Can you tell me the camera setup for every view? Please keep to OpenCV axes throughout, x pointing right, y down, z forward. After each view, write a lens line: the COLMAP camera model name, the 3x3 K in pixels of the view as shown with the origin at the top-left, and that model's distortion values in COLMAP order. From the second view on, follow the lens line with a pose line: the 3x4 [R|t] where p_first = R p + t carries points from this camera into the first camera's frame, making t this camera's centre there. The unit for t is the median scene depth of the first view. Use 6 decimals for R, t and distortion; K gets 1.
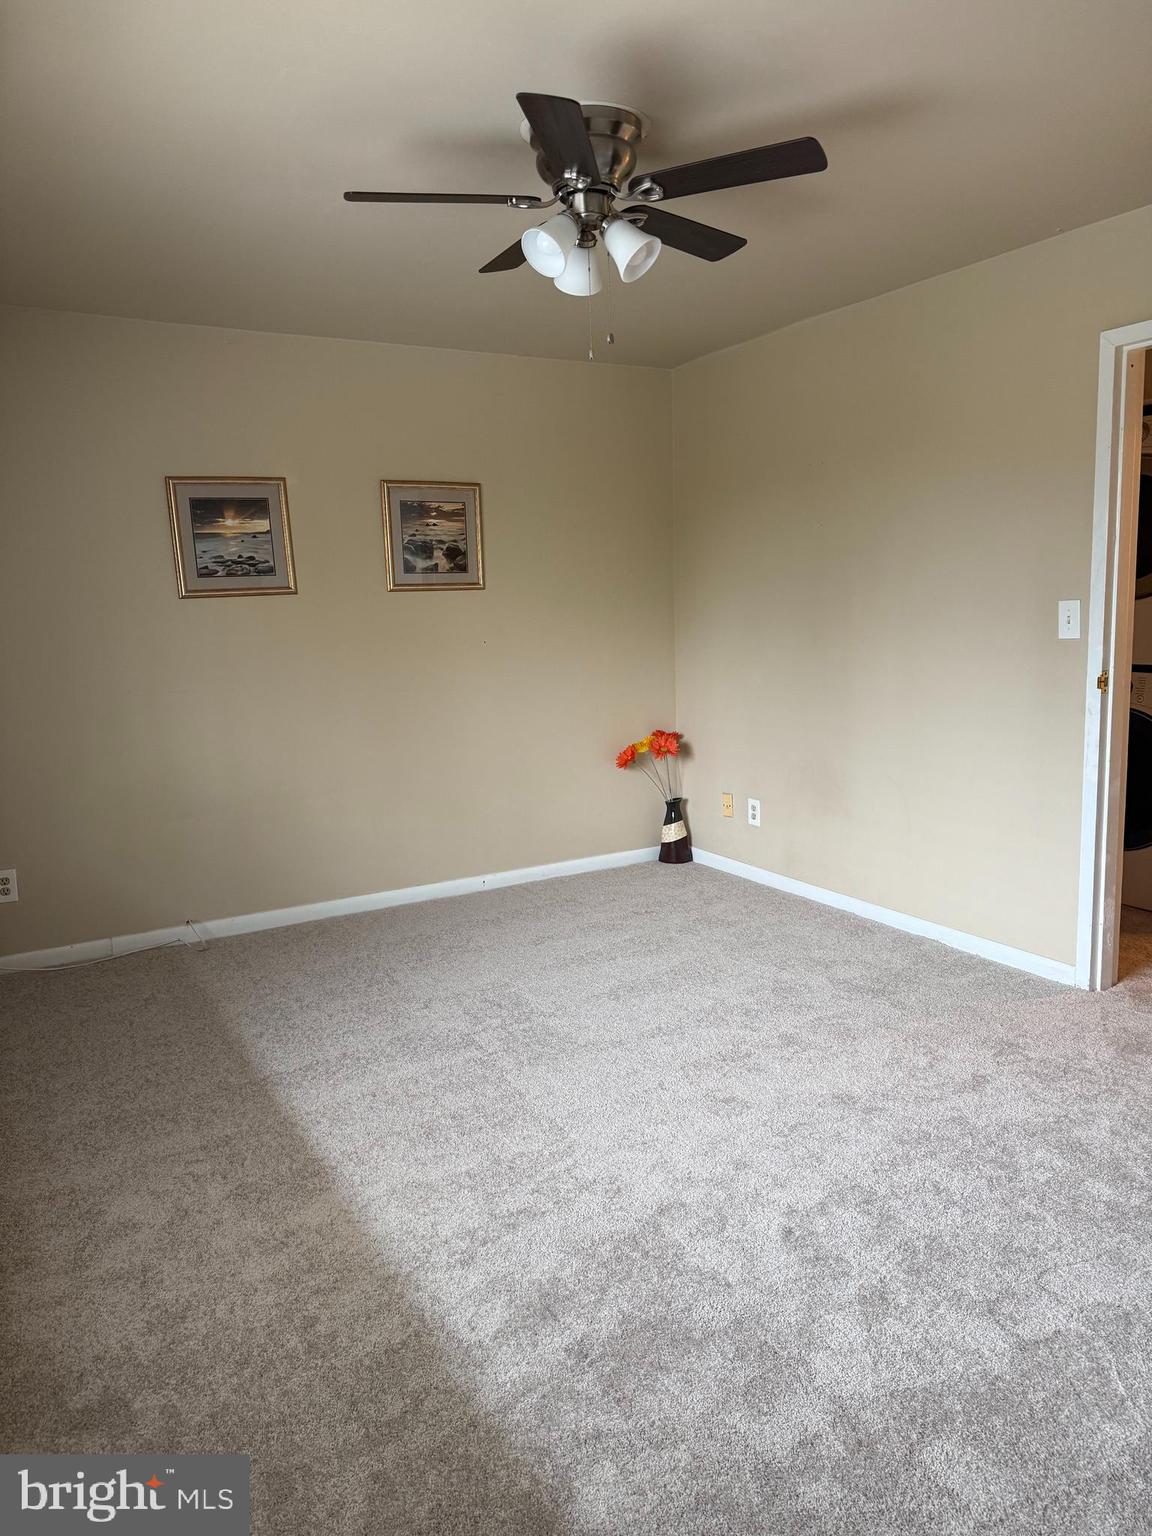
lens RADIAL K [[1019.7, 0, 580.8], [0, 1019.7, 779.0], [0, 0, 1]] dist [0.007888, -0.004529]
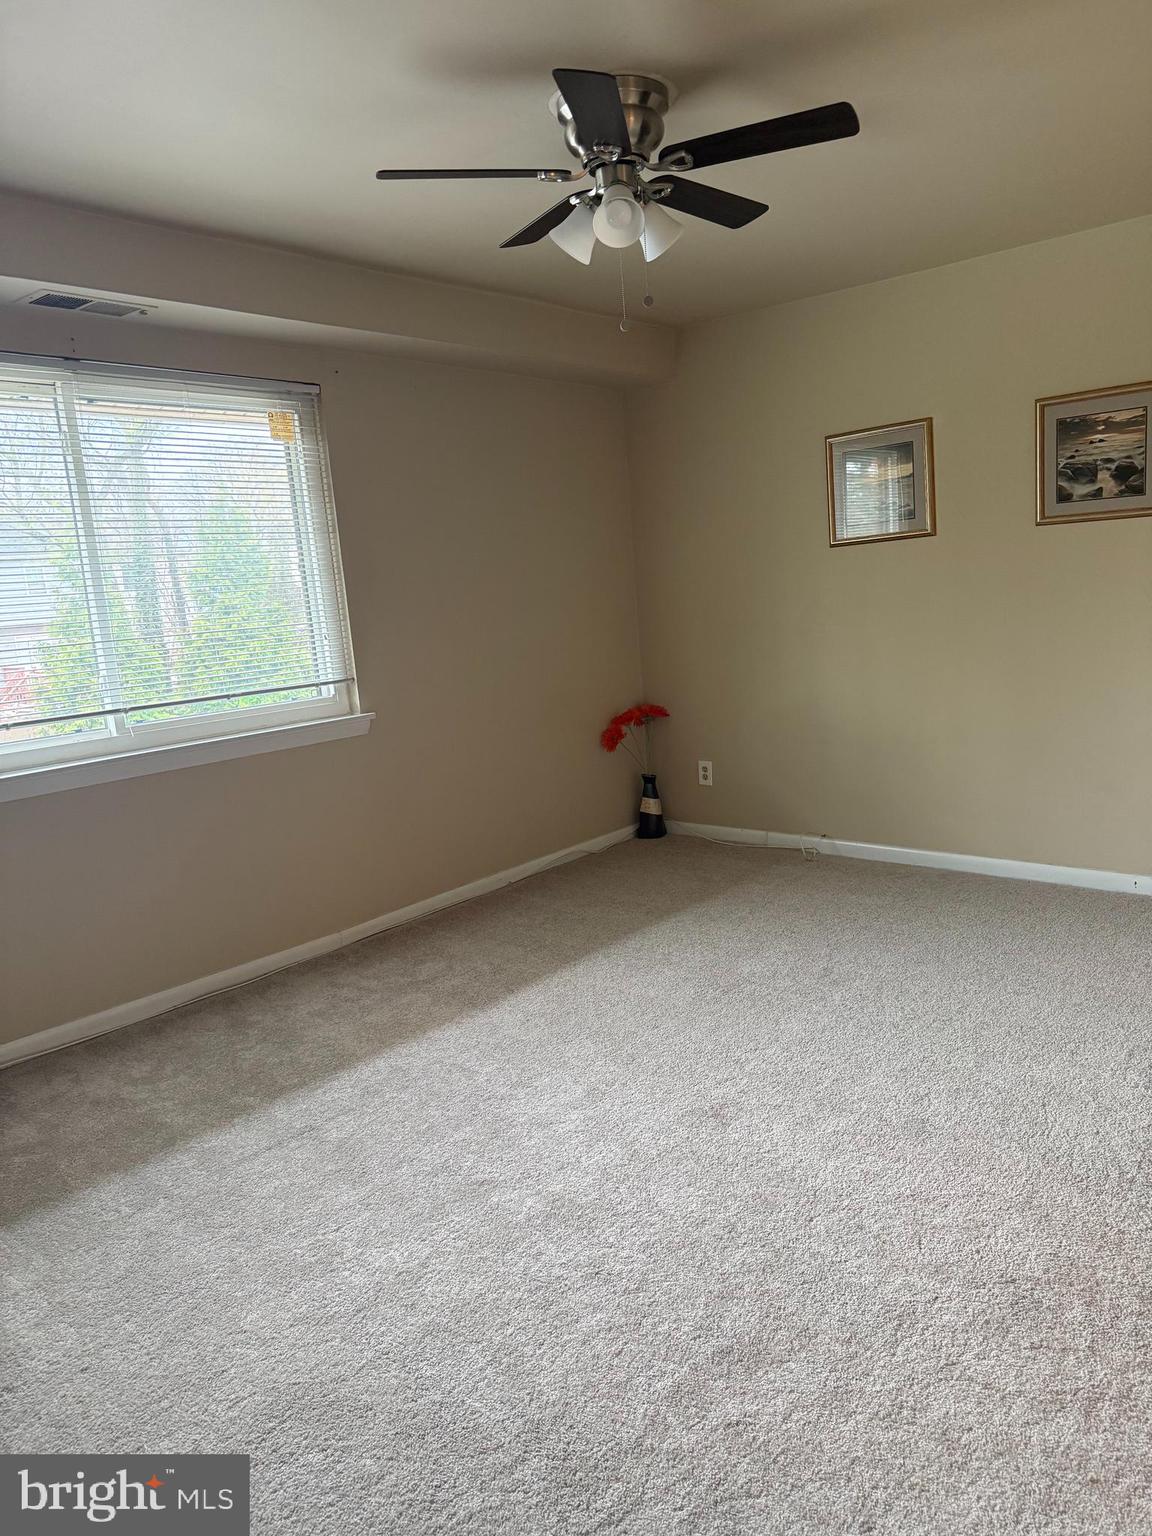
lens RADIAL K [[1052.5, 0, 574.5], [0, 1052.5, 734.6], [0, 0, 1]] dist [0.001422, 0.000115]
pose [[0.331675, 0.145056, -0.932175, 0.549876], [-0.096814, 0.988125, 0.119316, -0.075211], [0.938413, 0.050673, 0.341780, 0.323368]]
